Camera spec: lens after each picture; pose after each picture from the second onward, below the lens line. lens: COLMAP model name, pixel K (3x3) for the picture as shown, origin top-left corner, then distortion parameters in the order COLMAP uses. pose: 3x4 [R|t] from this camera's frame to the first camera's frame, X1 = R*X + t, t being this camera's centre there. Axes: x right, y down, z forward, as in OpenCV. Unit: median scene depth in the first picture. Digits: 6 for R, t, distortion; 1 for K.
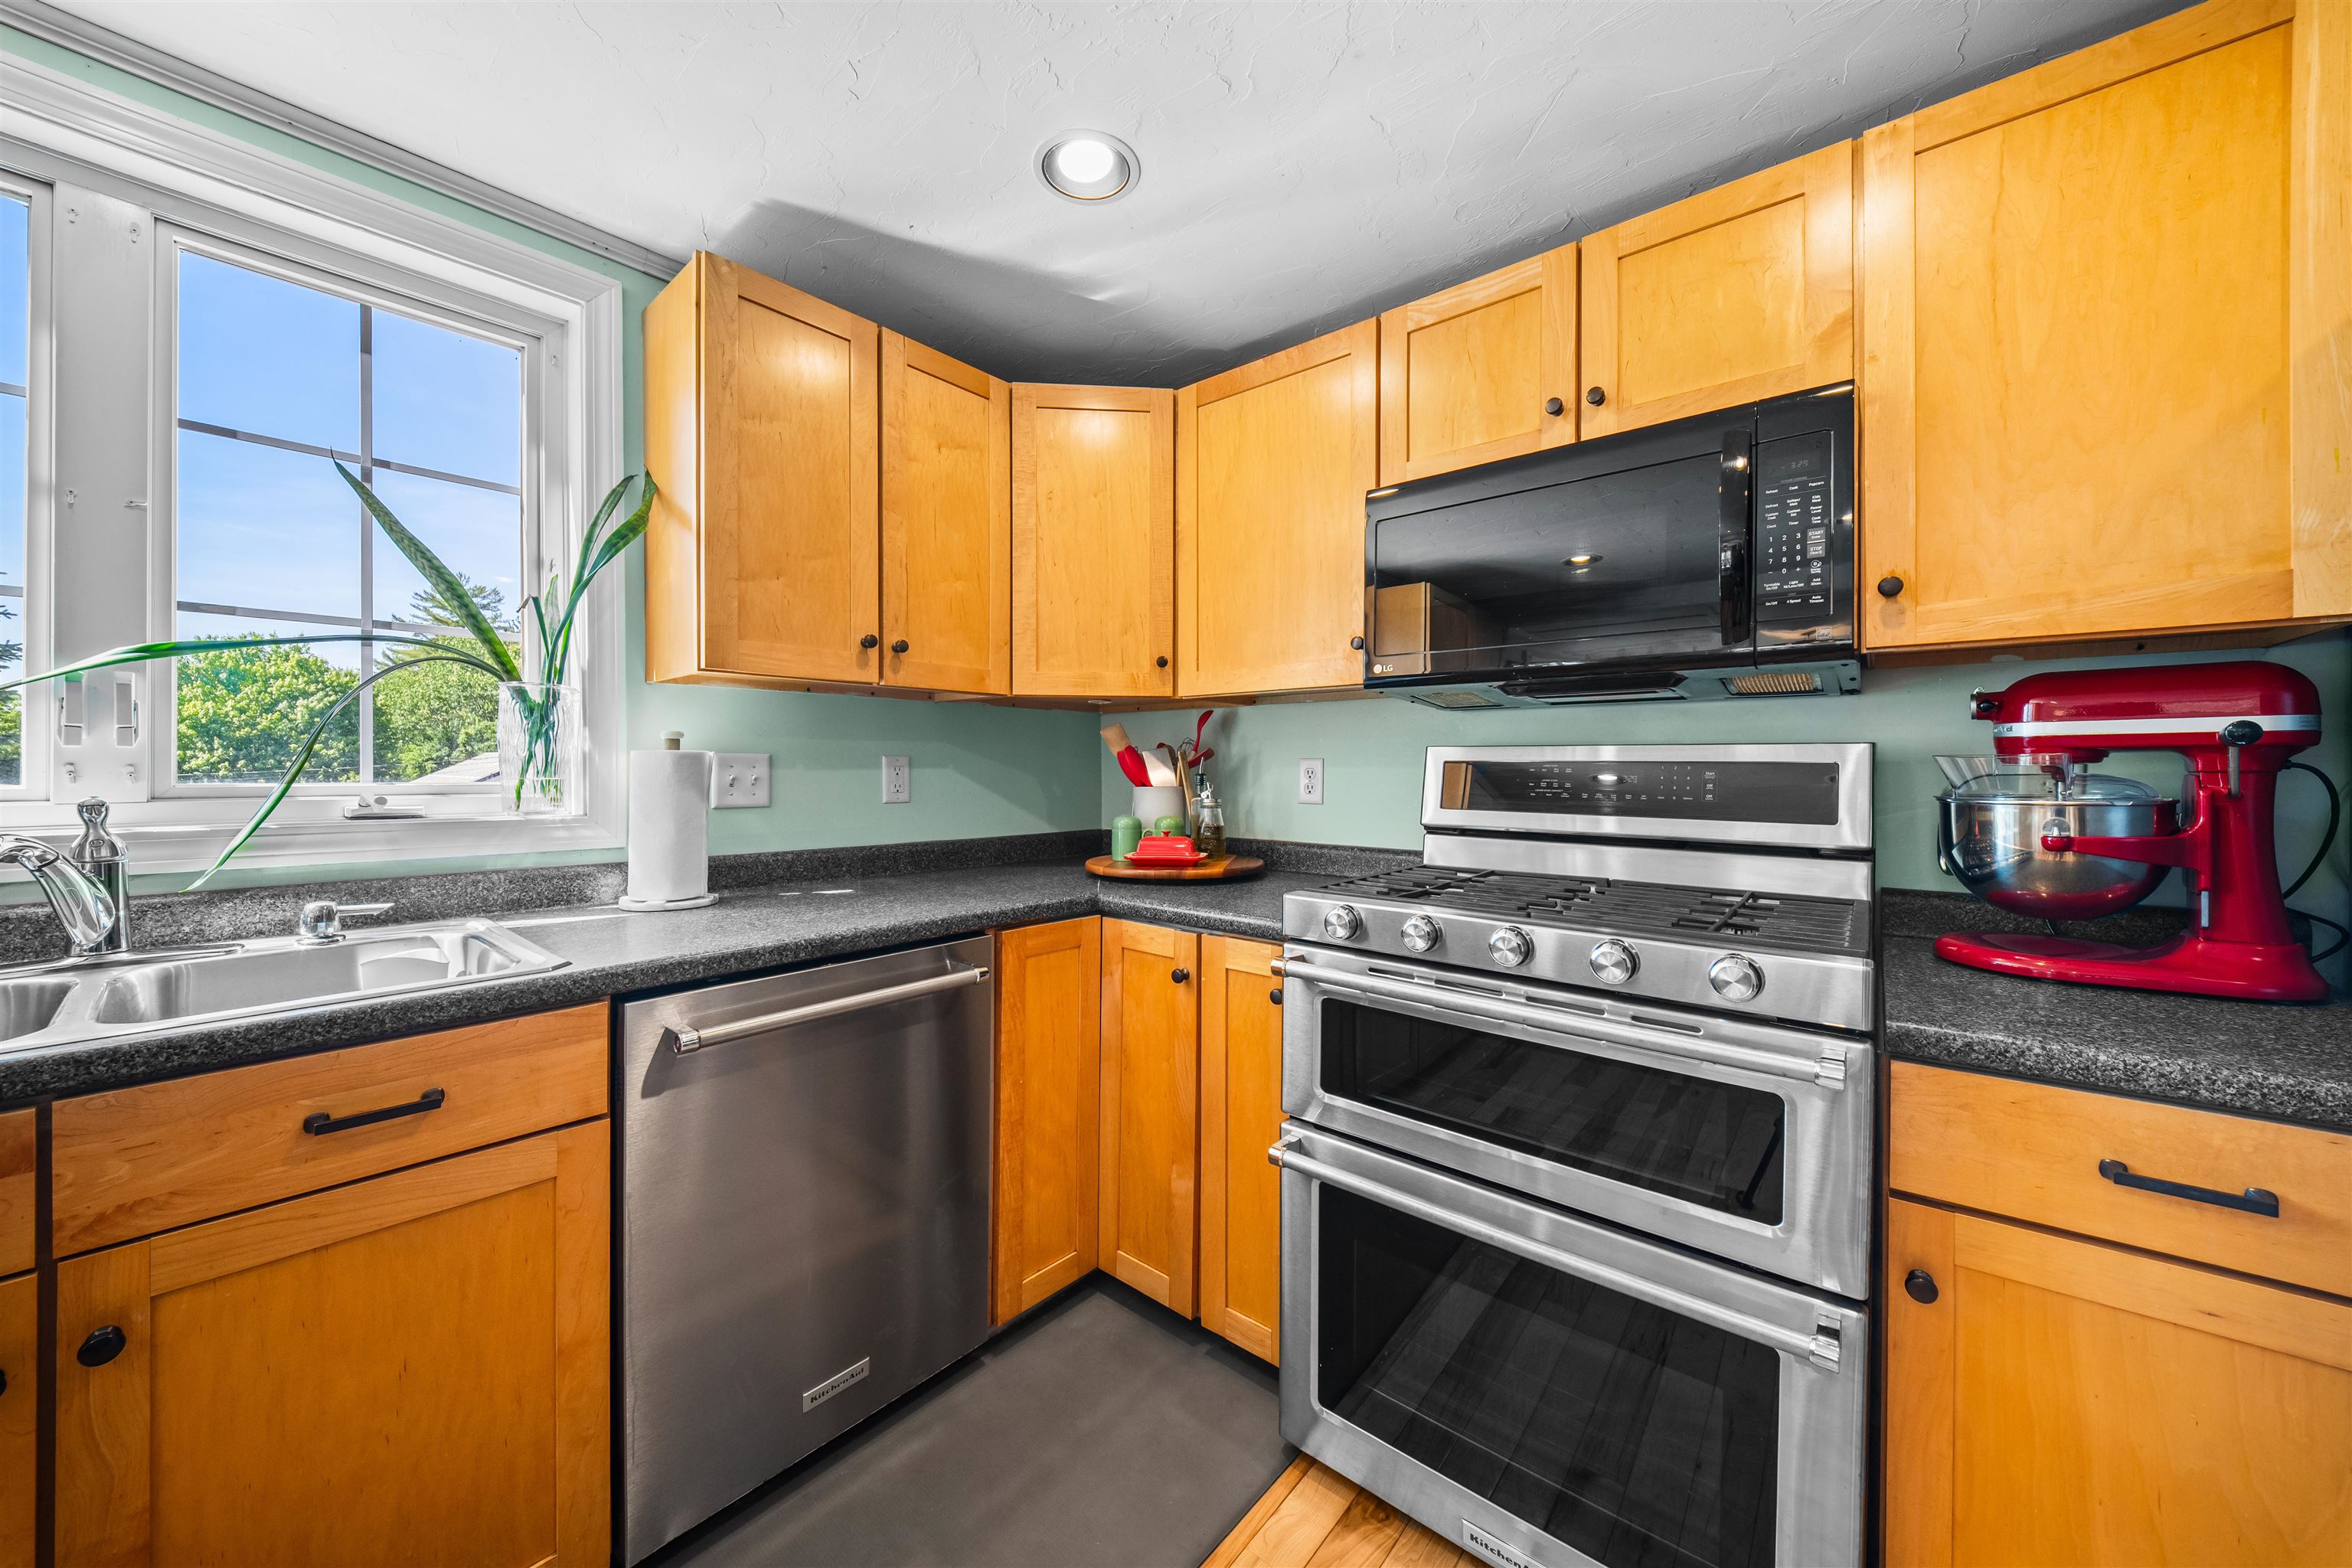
lens RADIAL K [[823.1, 0, 1173.0], [0, 823.1, 771.1], [0, 0, 1]] dist [0.014701, -0.007879]
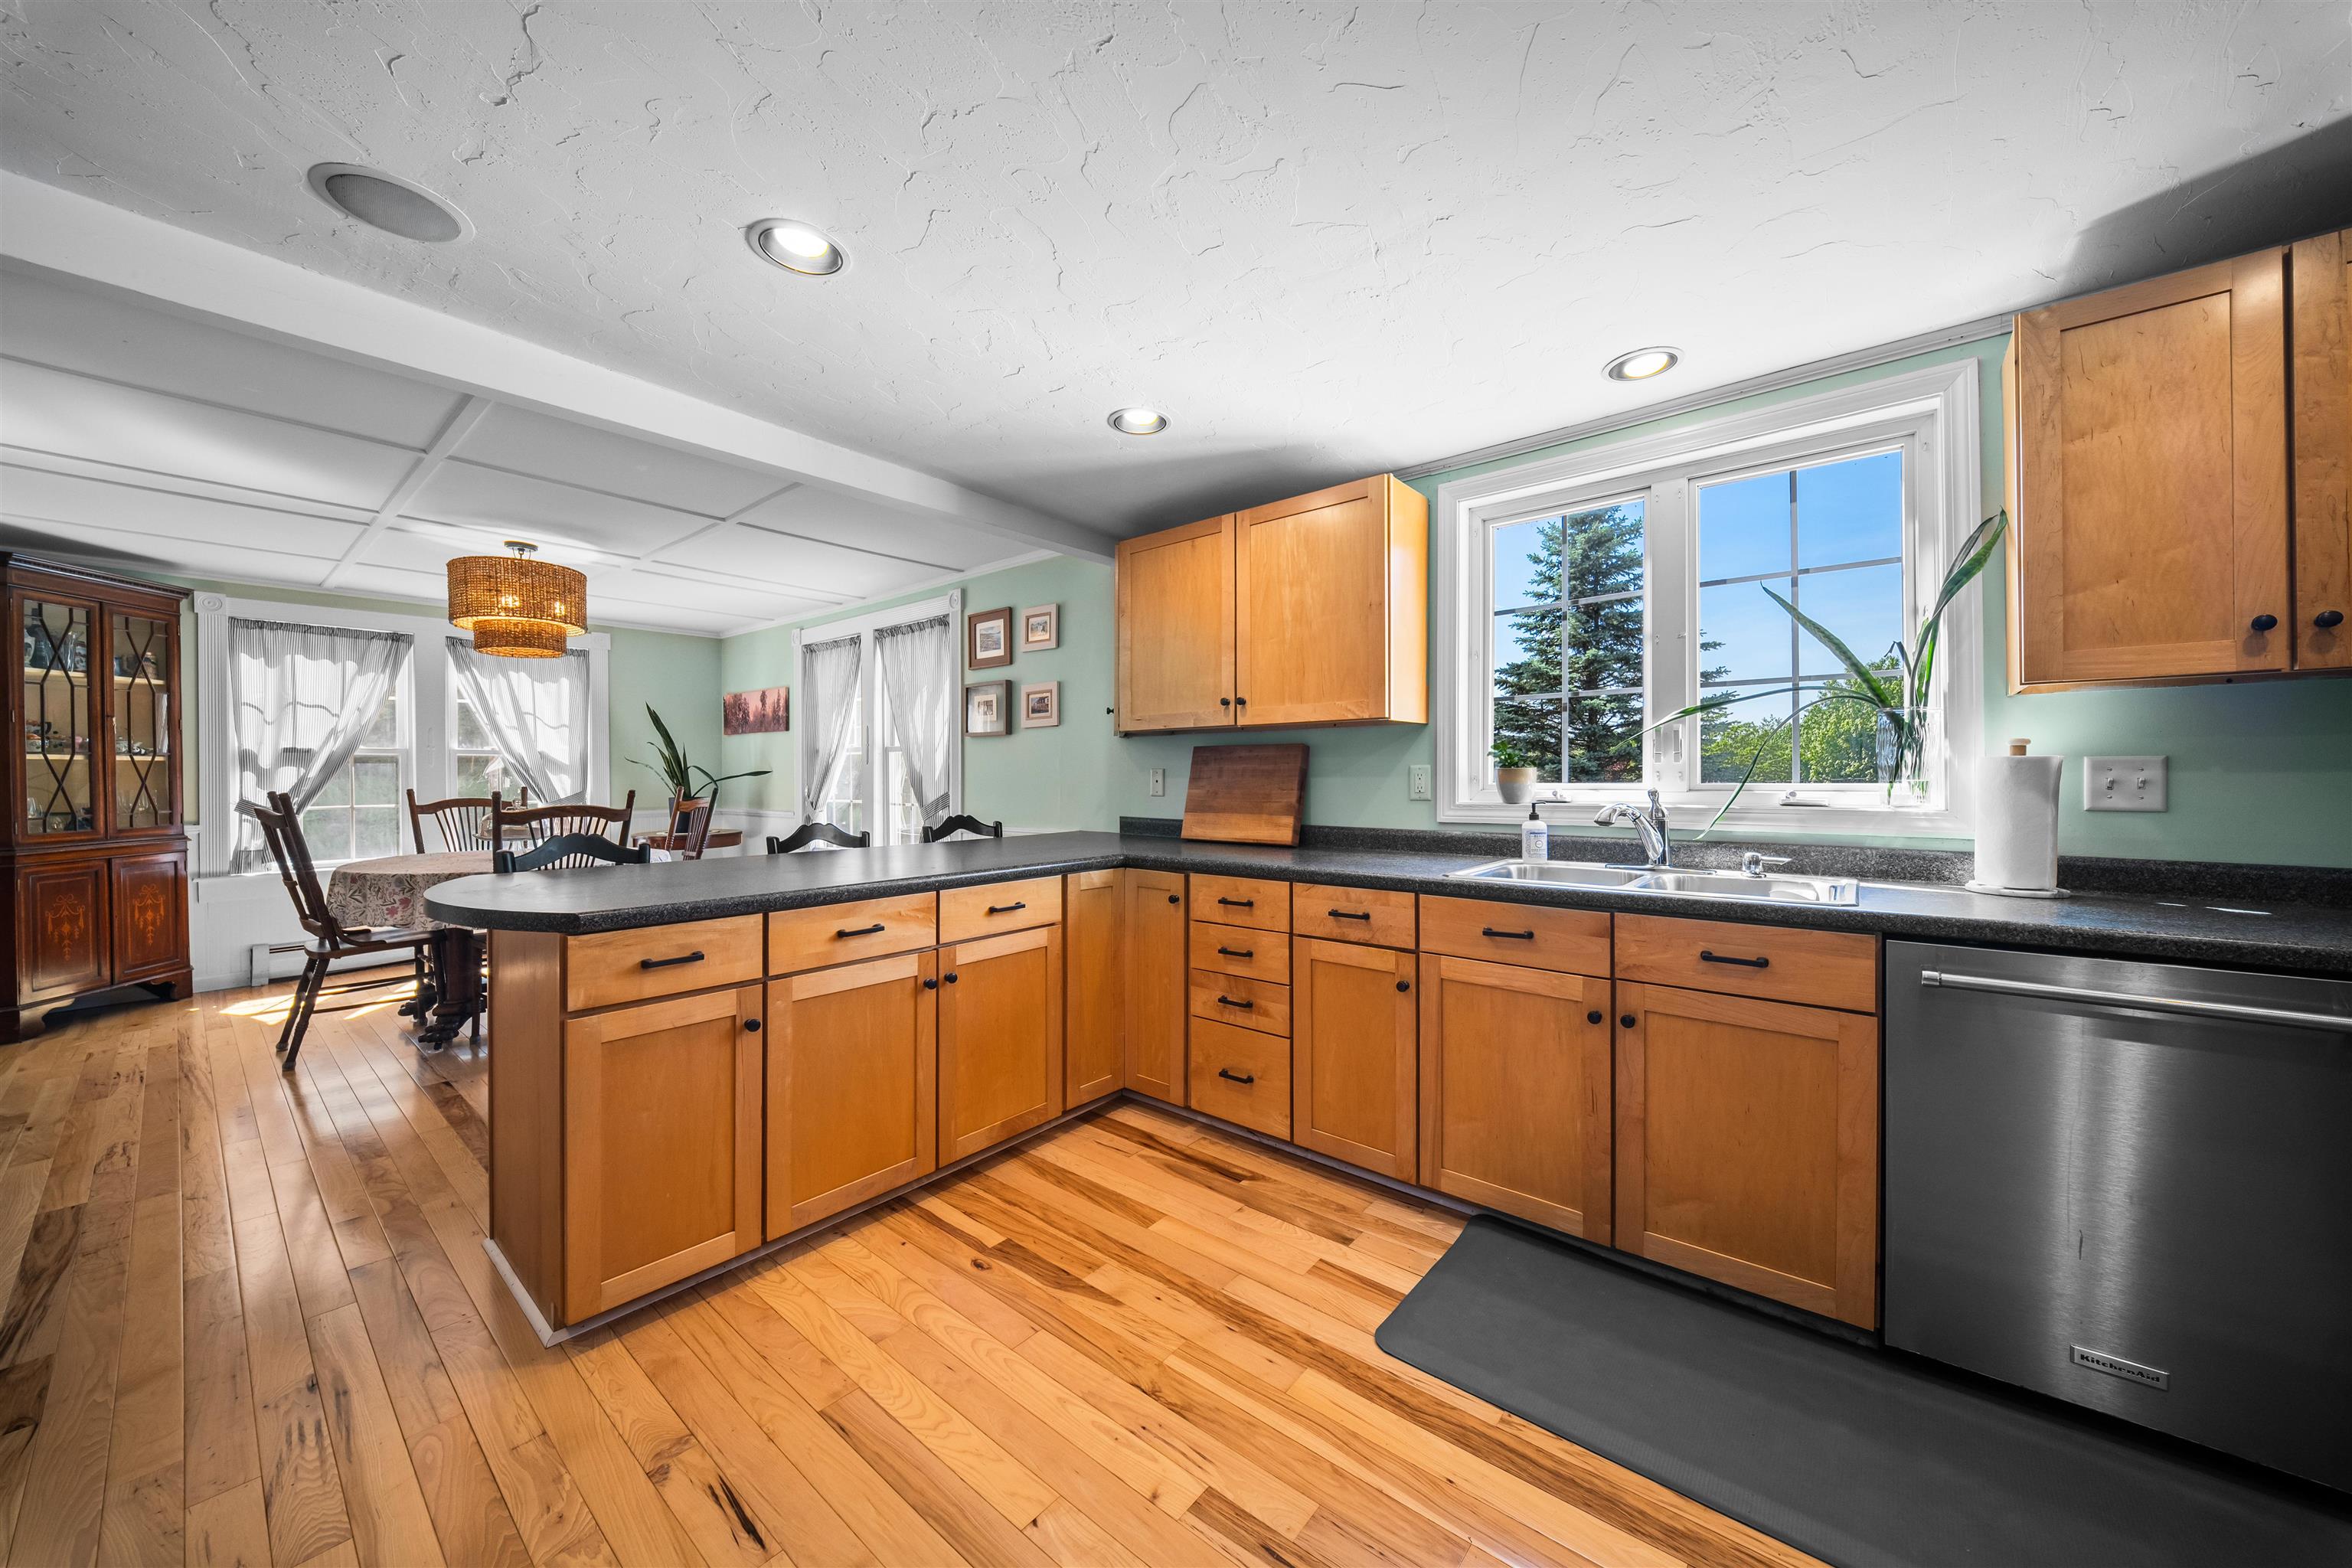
lens RADIAL K [[823.1, 0, 1173.0], [0, 823.1, 771.1], [0, 0, 1]] dist [0.014701, -0.007879]
pose [[0.015367, -0.009883, -0.999833, 0.537801], [0.003016, 0.999947, -0.009837, 0.003587], [0.999877, -0.002865, 0.015396, -0.173897]]
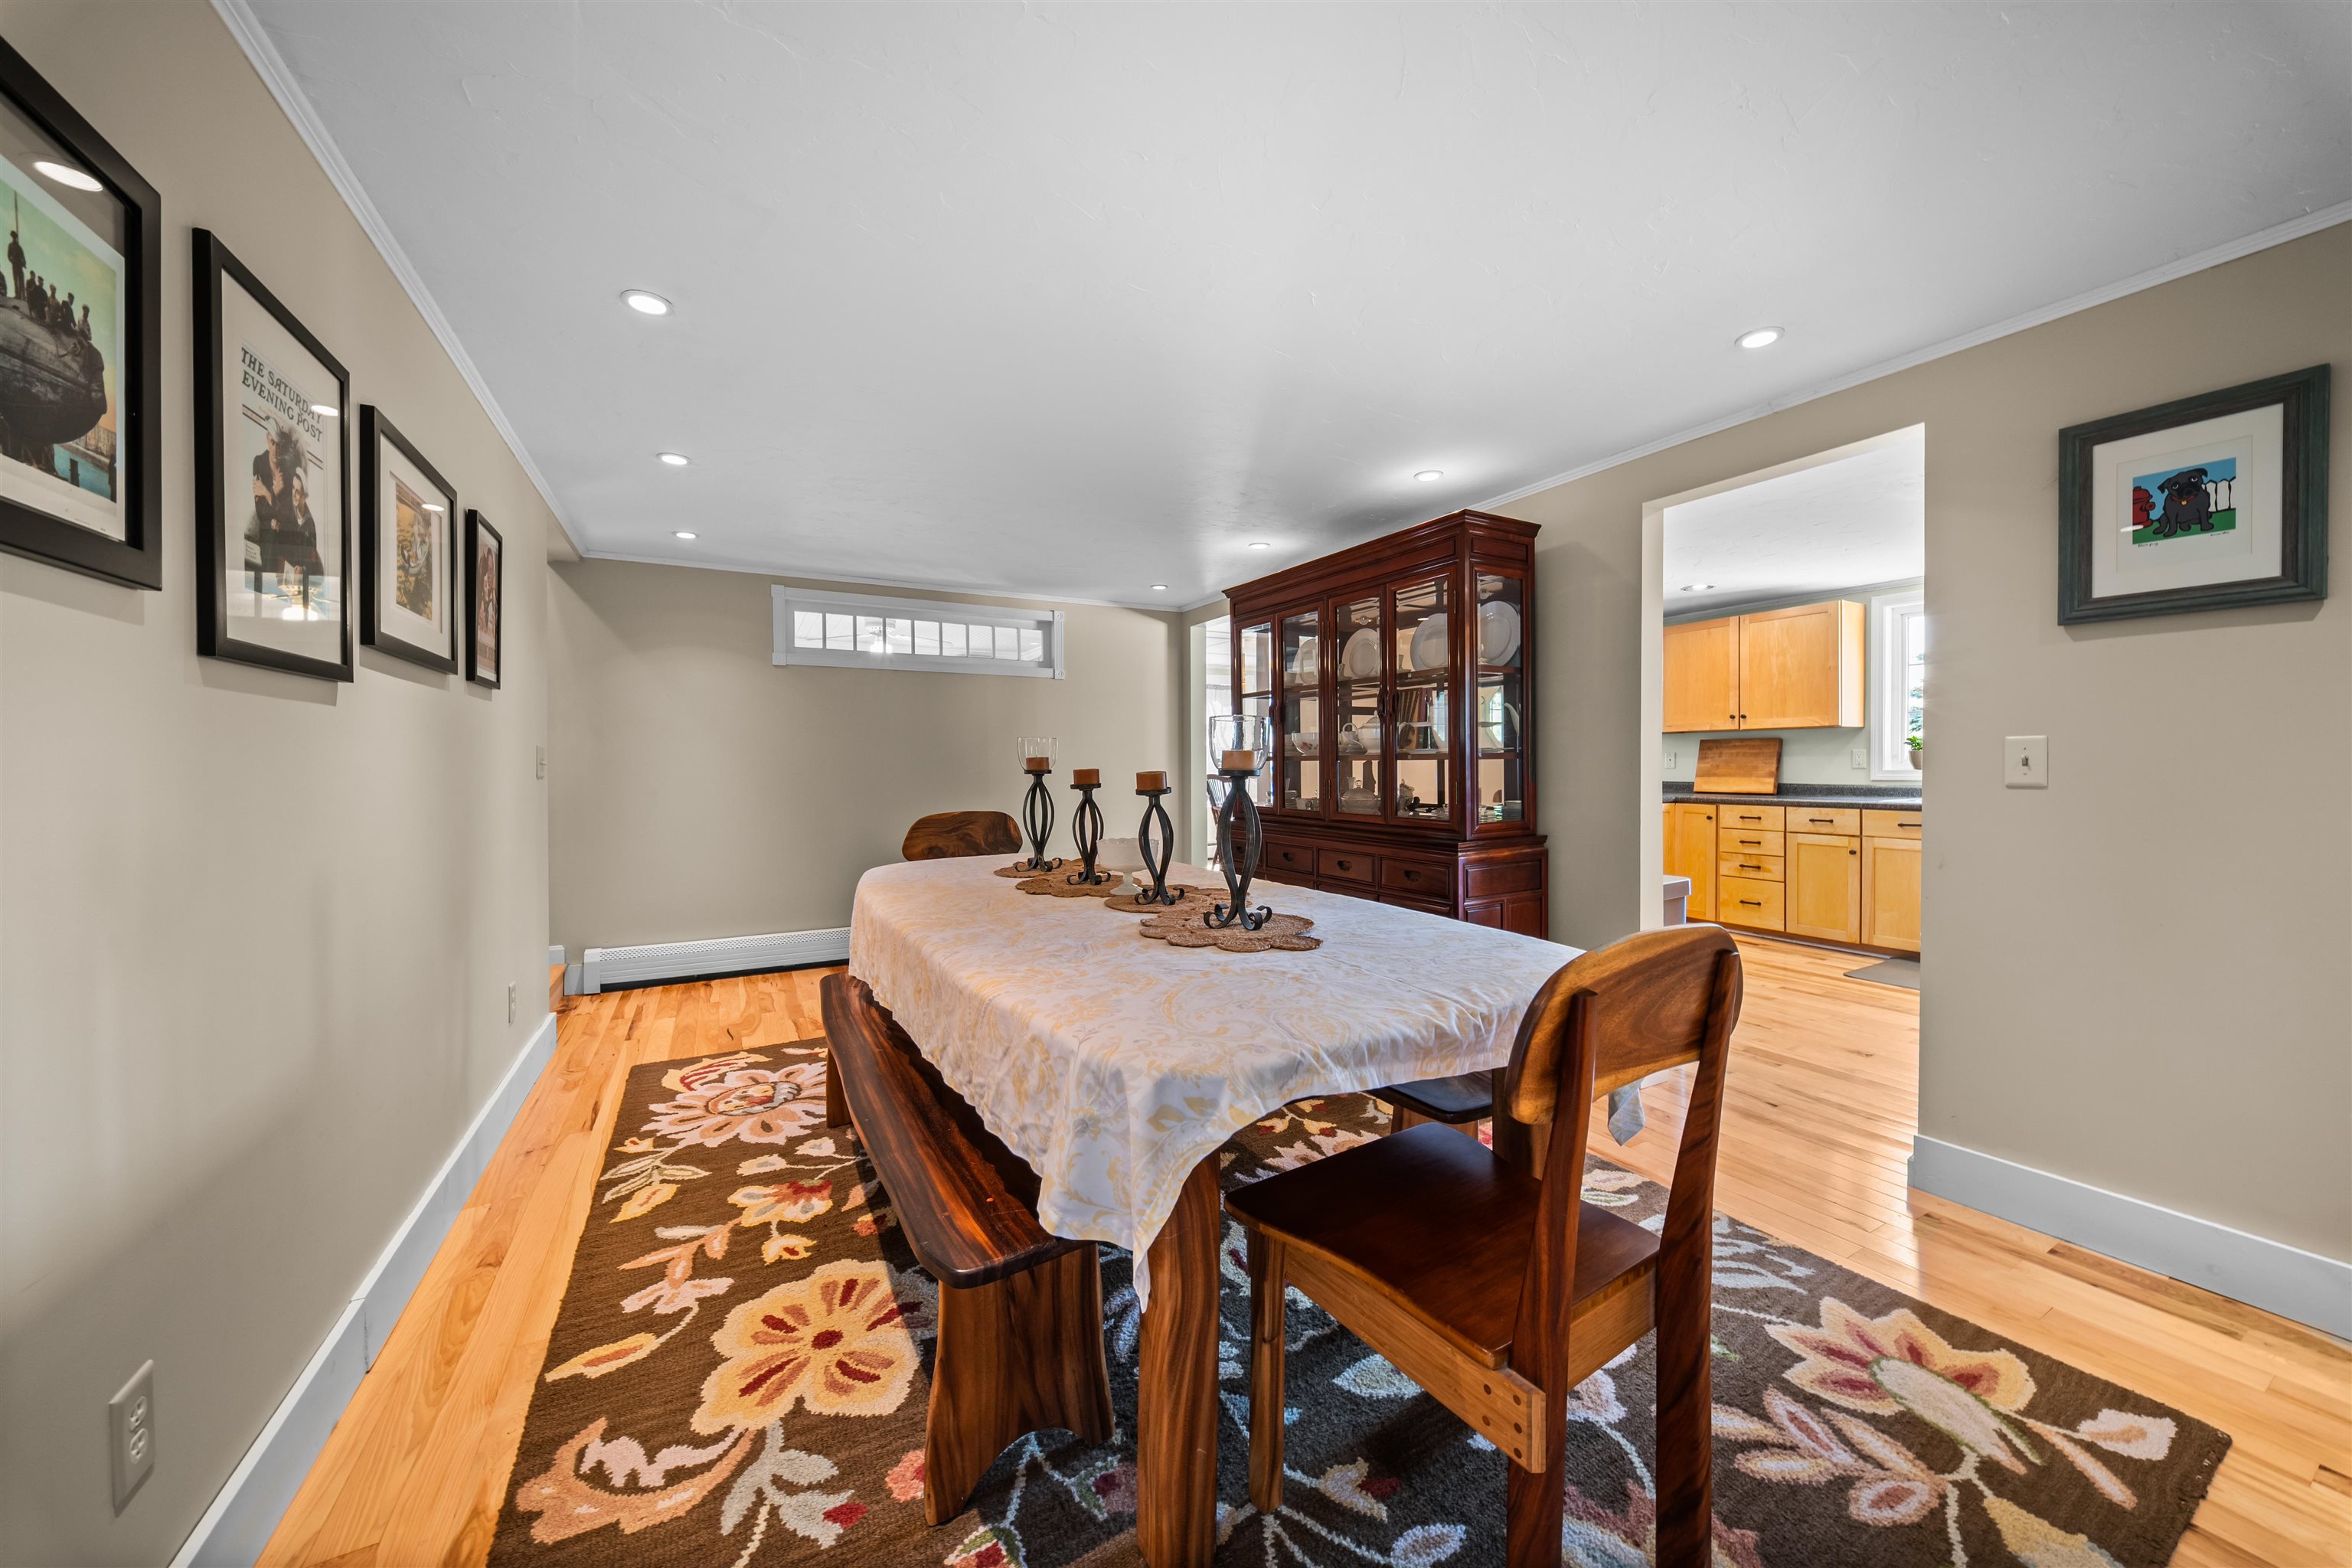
lens RADIAL K [[825.2, 0, 1192.5], [0, 825.2, 774.6], [0, 0, 1]] dist [0.011443, -0.008153]
pose [[-0.337292, 0.011128, -0.941334, 2.900063], [0.009170, 0.999922, 0.008534, 0.024515], [0.941356, -0.005754, -0.337367, -1.047764]]
